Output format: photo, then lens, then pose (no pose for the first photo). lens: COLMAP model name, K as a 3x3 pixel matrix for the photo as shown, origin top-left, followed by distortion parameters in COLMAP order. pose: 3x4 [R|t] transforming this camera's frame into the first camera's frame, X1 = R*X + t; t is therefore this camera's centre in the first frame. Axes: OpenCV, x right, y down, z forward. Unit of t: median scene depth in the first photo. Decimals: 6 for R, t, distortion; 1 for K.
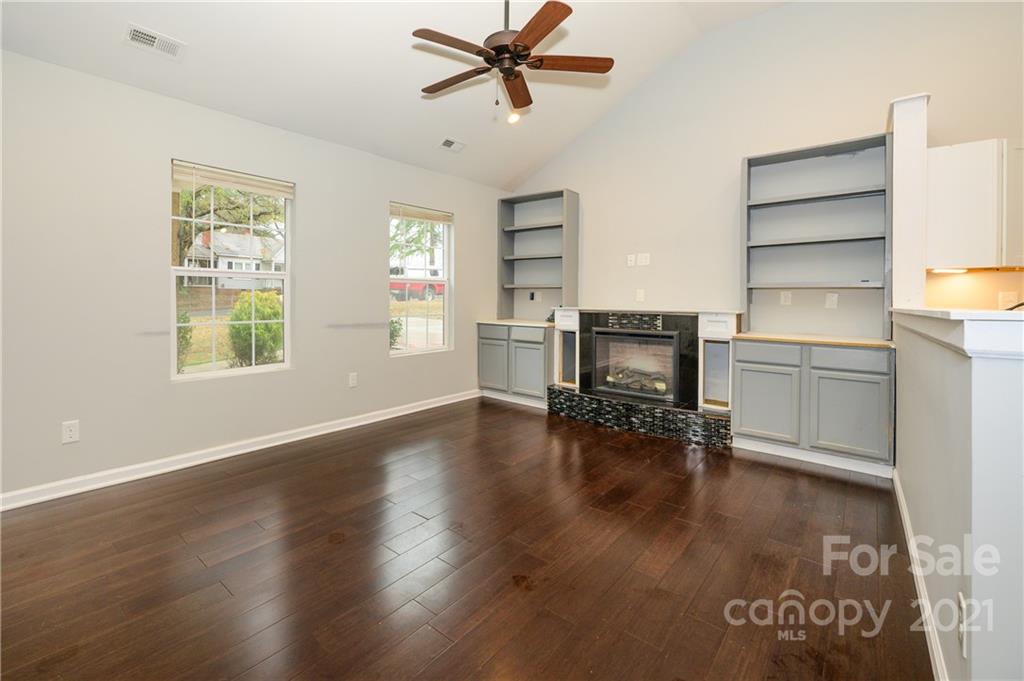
lens RADIAL K [[447.2, 0, 455.1], [0, 447.2, 298.7], [0, 0, 1]] dist [-0.004099, -0.000952]
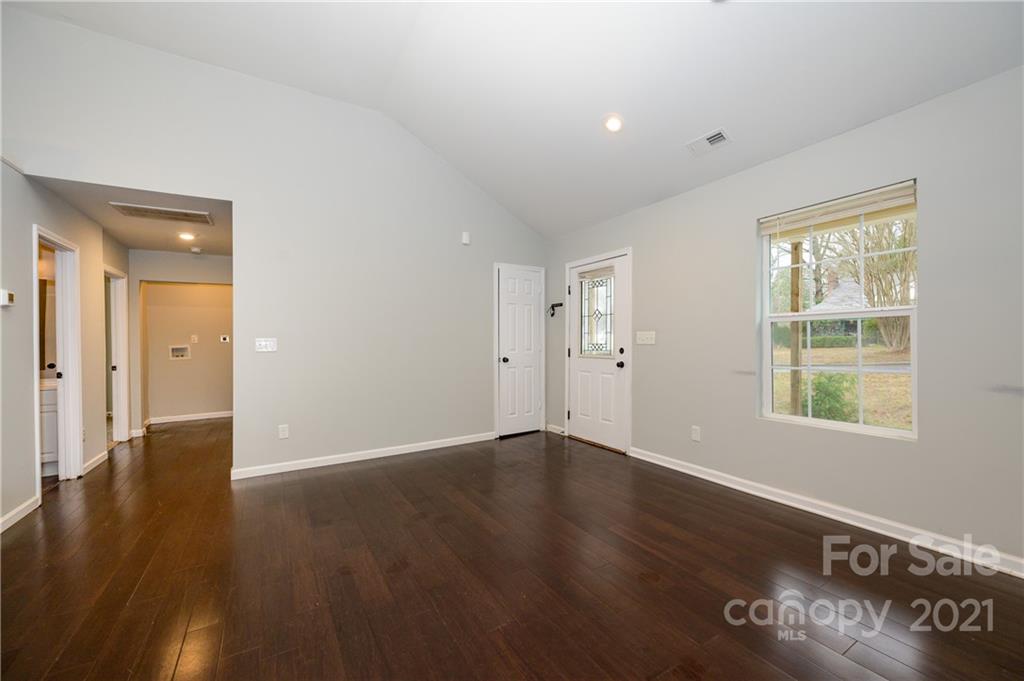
lens RADIAL K [[406.2, 0, 519.8], [0, 406.2, 338.7], [0, 0, 1]] dist [-0.001965, 0.000656]
pose [[-0.271381, -0.010495, -0.962415, 0.367304], [0.009140, 0.999867, -0.013481, -0.002372], [0.962429, -0.012455, -0.271249, 0.492787]]
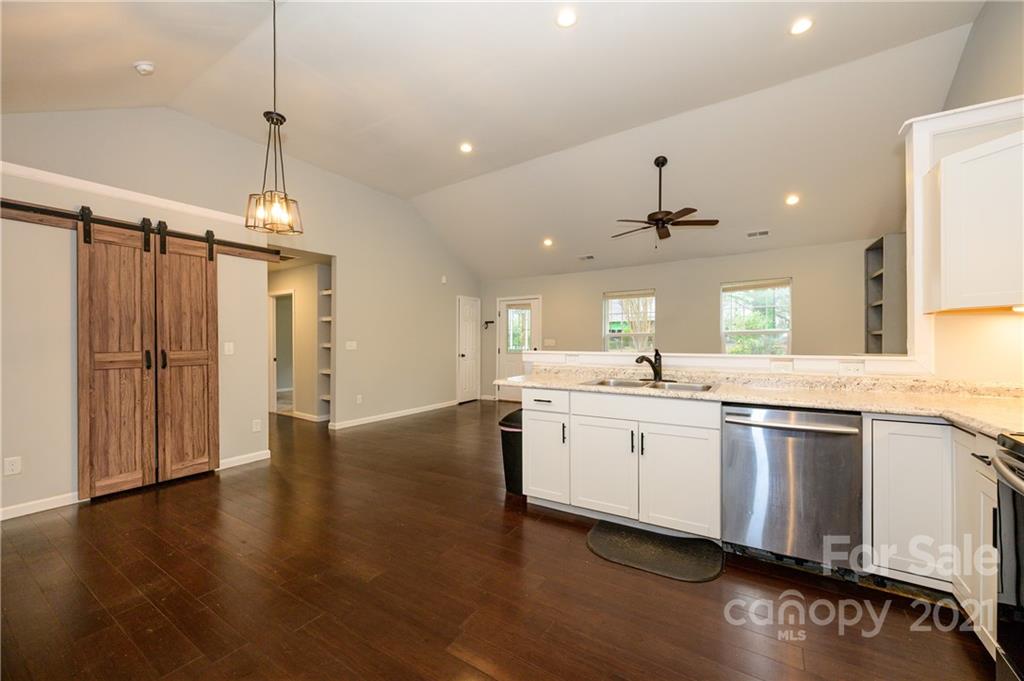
lens RADIAL K [[406.2, 0, 513.4], [0, 406.2, 343.2], [0, 0, 1]] dist [-0.001965, 0.000656]
pose [[0.173643, -0.005236, -0.984795, 1.164121], [0.005478, 0.999976, -0.004350, -0.005632], [0.984793, -0.004639, 0.173668, 0.037808]]
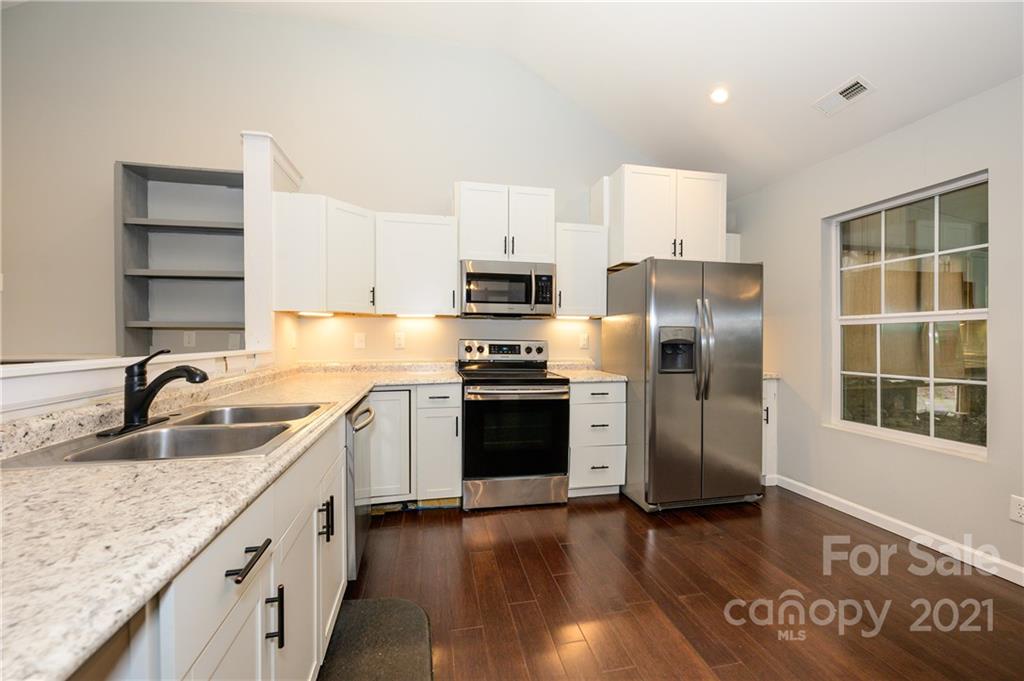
lens RADIAL K [[406.2, 0, 513.8], [0, 406.2, 340.0], [0, 0, 1]] dist [-0.001965, 0.000656]
pose [[0.586096, -0.017068, 0.810062, 0.427287], [0.005430, 0.999838, 0.017139, -0.009464], [-0.810224, -0.005647, 0.586094, 0.009339]]
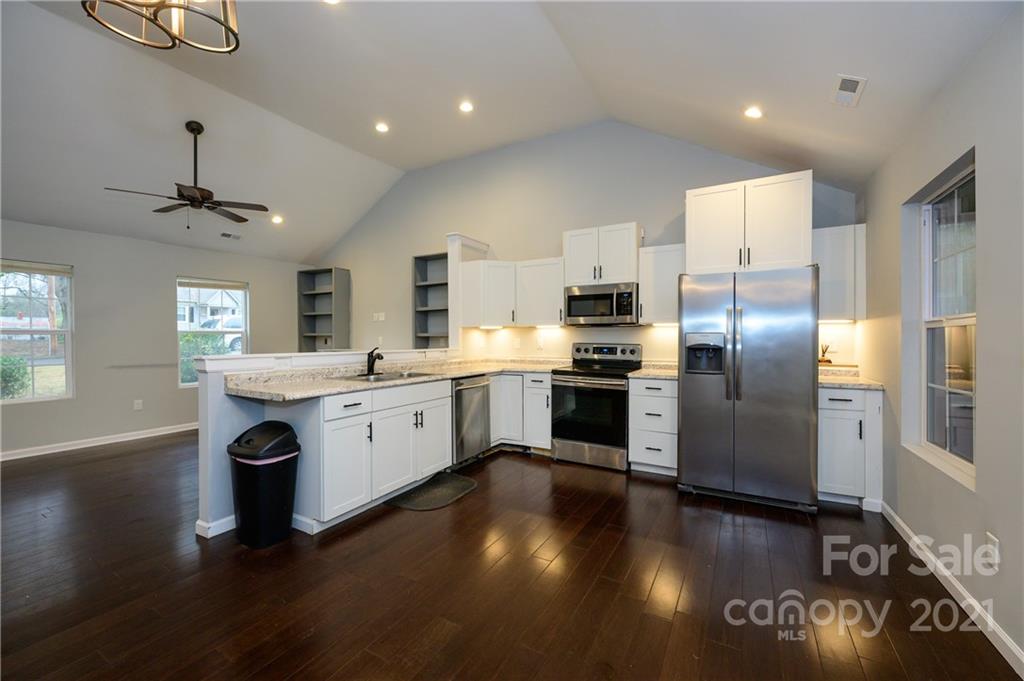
lens RADIAL K [[406.2, 0, 514.0], [0, 406.2, 341.2], [0, 0, 1]] dist [-0.001965, 0.000656]
pose [[0.975110, -0.014895, 0.221219, 0.610052], [0.013123, 0.999869, 0.009475, -0.014951], [-0.221331, -0.006337, 0.975178, -0.474345]]
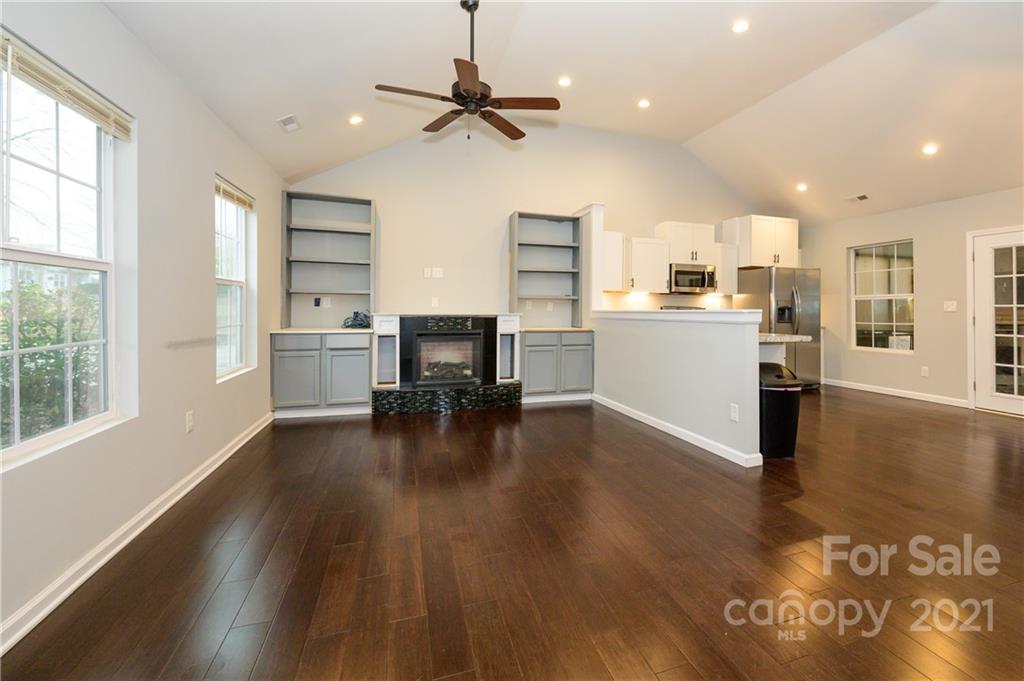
lens RADIAL K [[441.1, 0, 554.8], [0, 441.1, 305.9], [0, 0, 1]] dist [-0.002323, -0.000481]
pose [[0.466498, 0.000351, 0.884522, -0.541101], [-0.001135, 0.999999, 0.000202, 0.001888], [-0.884522, -0.001098, 0.466498, 0.174303]]
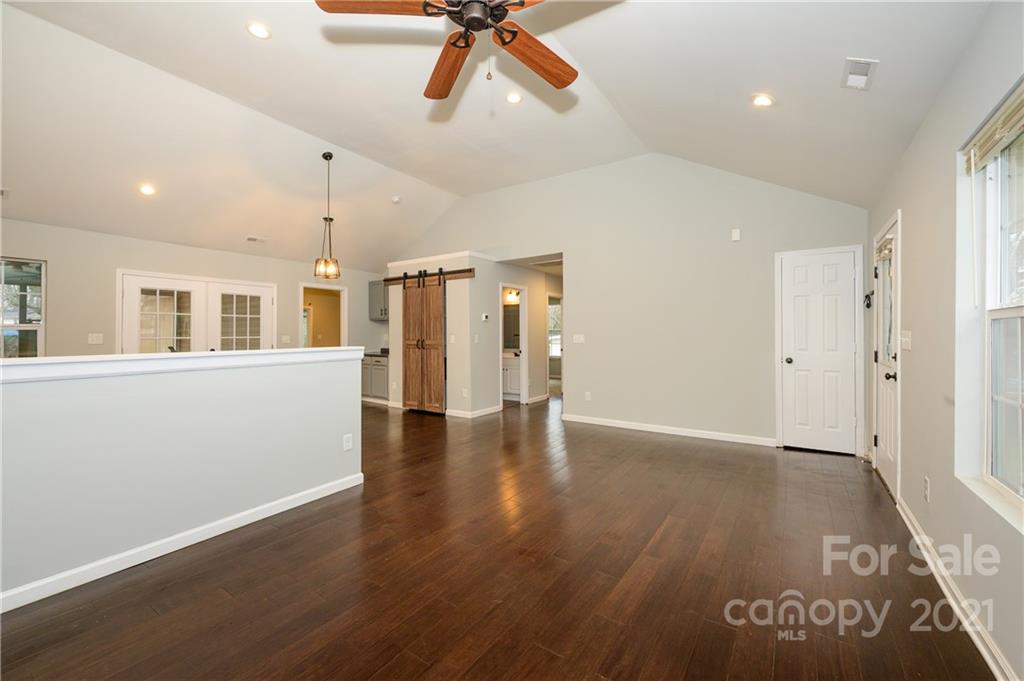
lens RADIAL K [[406.2, 0, 502.8], [0, 406.2, 325.0], [0, 0, 1]] dist [-0.001965, 0.000656]
pose [[-0.990555, -0.009473, -0.136790, 0.116588], [-0.006282, 0.999698, -0.023748, -0.018927], [0.136974, -0.022664, -0.990315, 1.057297]]
